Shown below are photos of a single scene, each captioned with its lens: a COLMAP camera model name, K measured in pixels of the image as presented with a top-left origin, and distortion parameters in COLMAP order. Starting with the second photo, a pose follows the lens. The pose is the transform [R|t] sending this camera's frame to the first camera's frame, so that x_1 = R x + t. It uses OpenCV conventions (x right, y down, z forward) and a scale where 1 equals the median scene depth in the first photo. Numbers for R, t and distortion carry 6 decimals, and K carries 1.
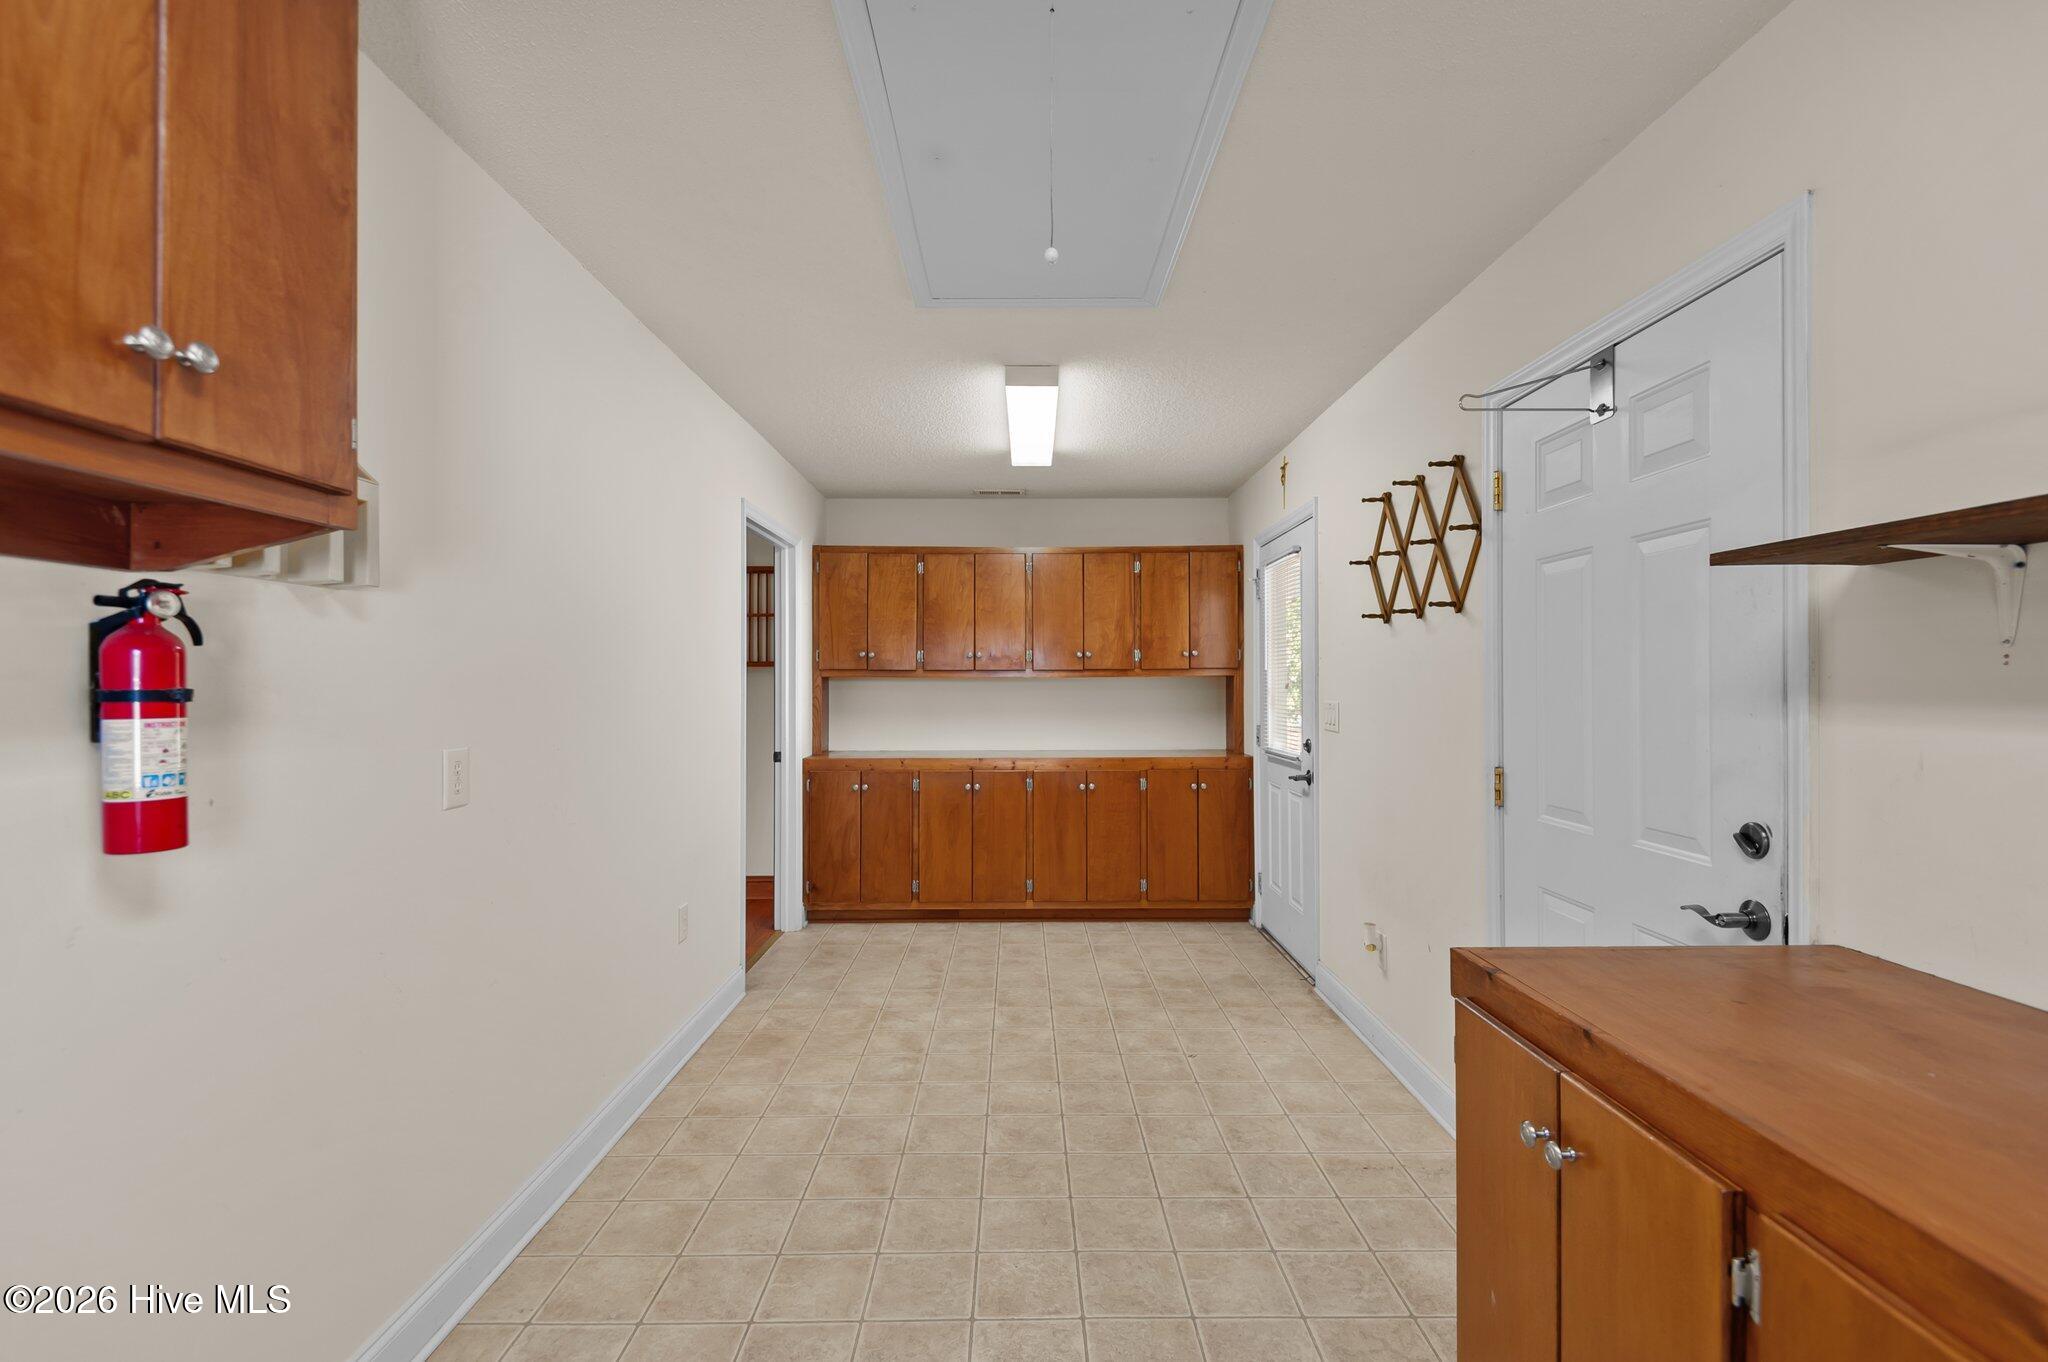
lens RADIAL K [[926.9, 0, 1023.8], [0, 926.9, 681.3], [0, 0, 1]] dist [-0.000136, -0.000006]
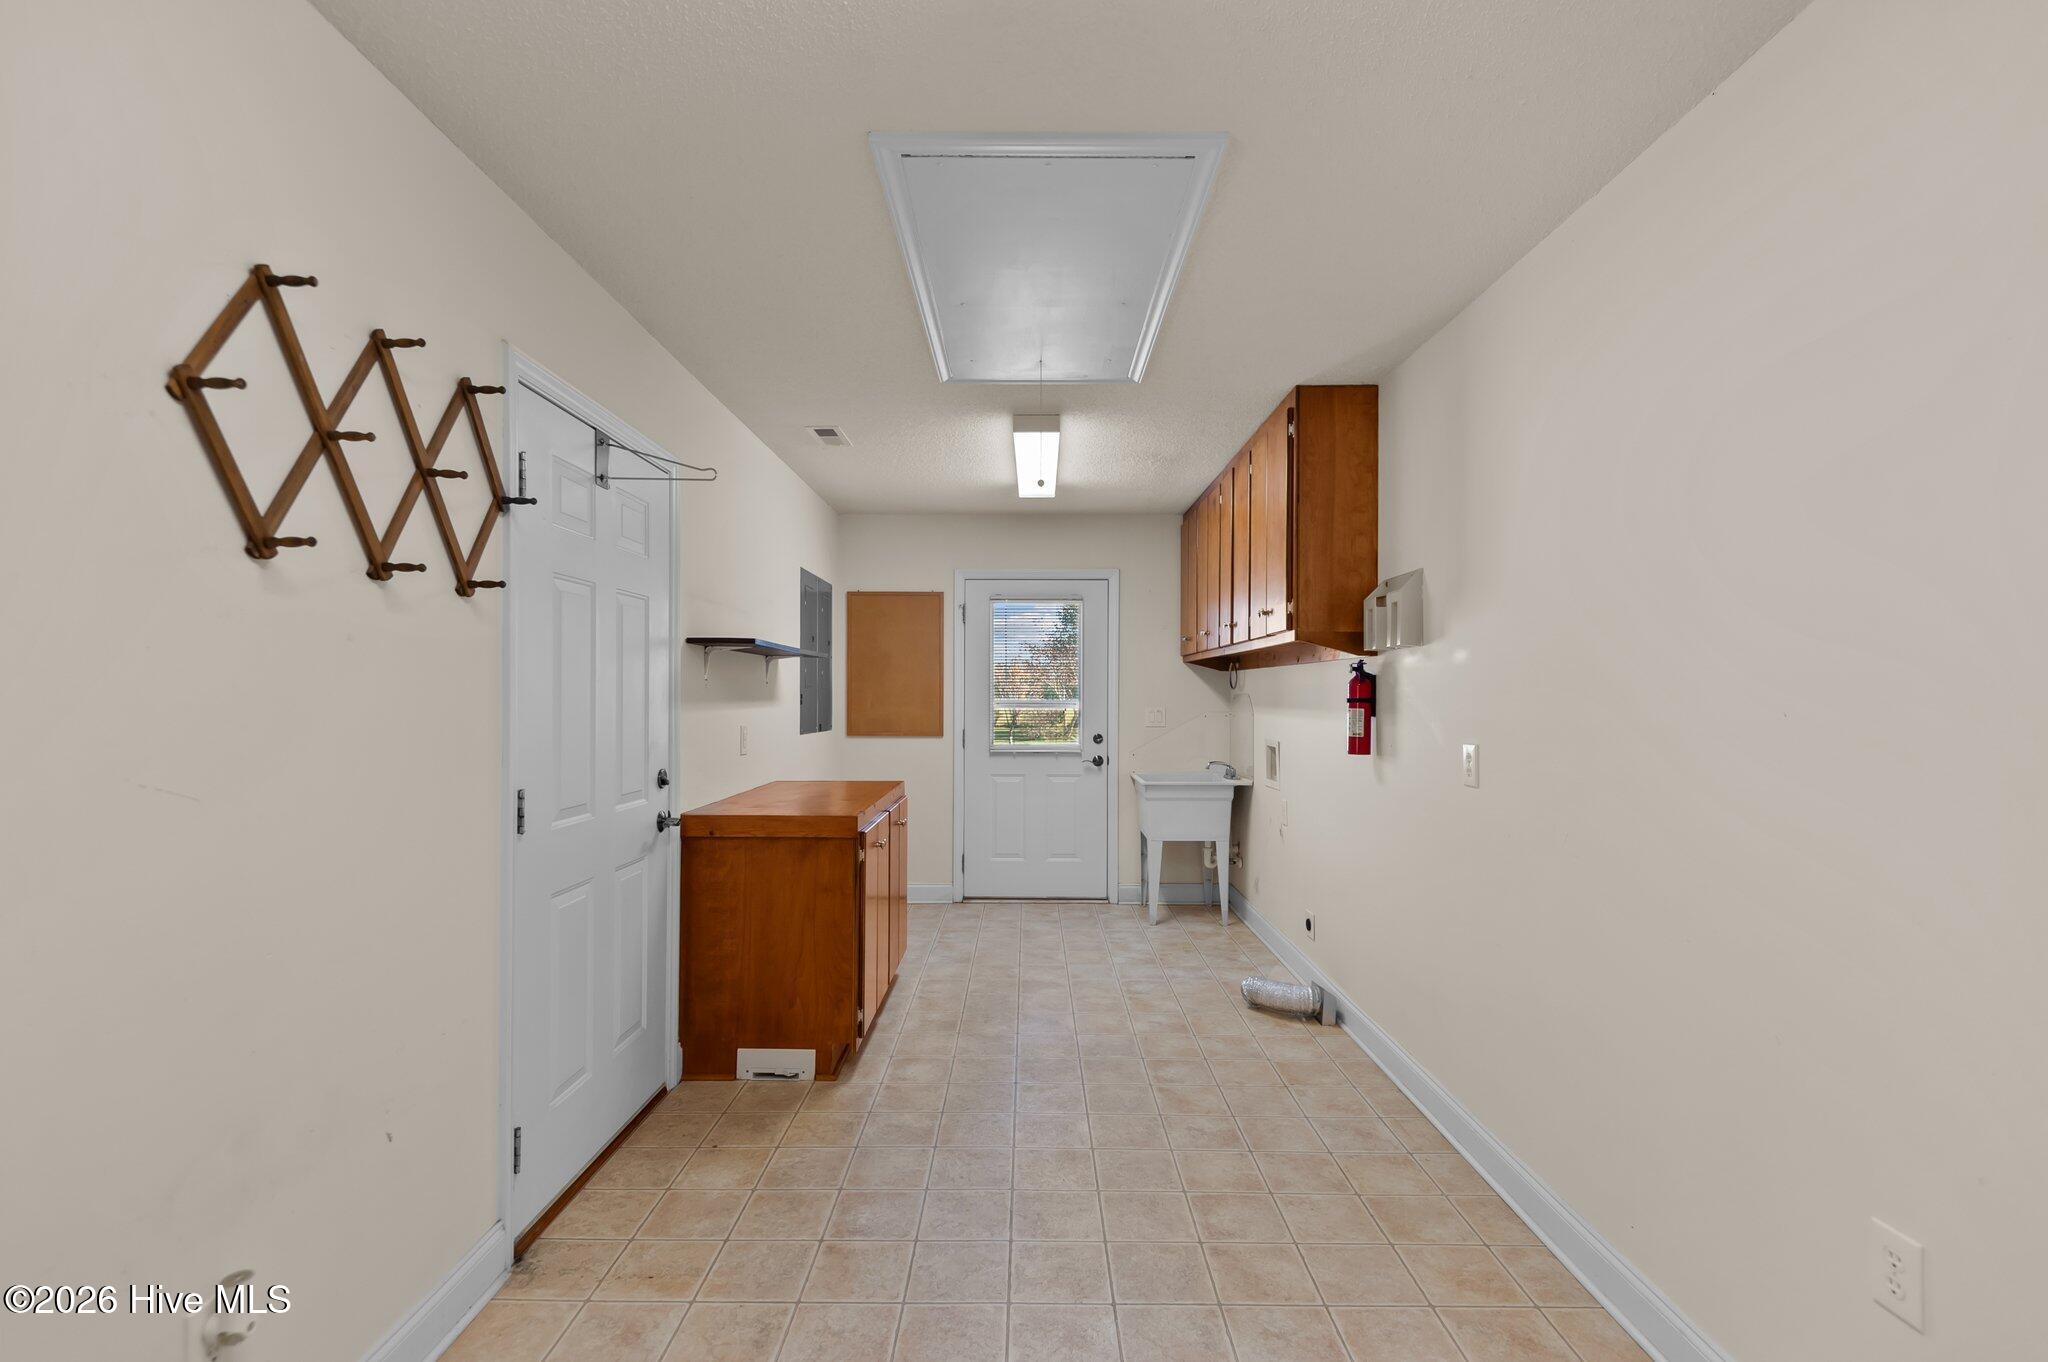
lens RADIAL K [[926.9, 0, 1025.8], [0, 926.9, 687.0], [0, 0, 1]] dist [-0.000136, -0.000006]
pose [[-0.999973, -0.001908, 0.007142, 0.030293], [-0.001944, 0.999986, -0.004996, -0.002270], [-0.007133, -0.005010, -0.999962, 1.985412]]
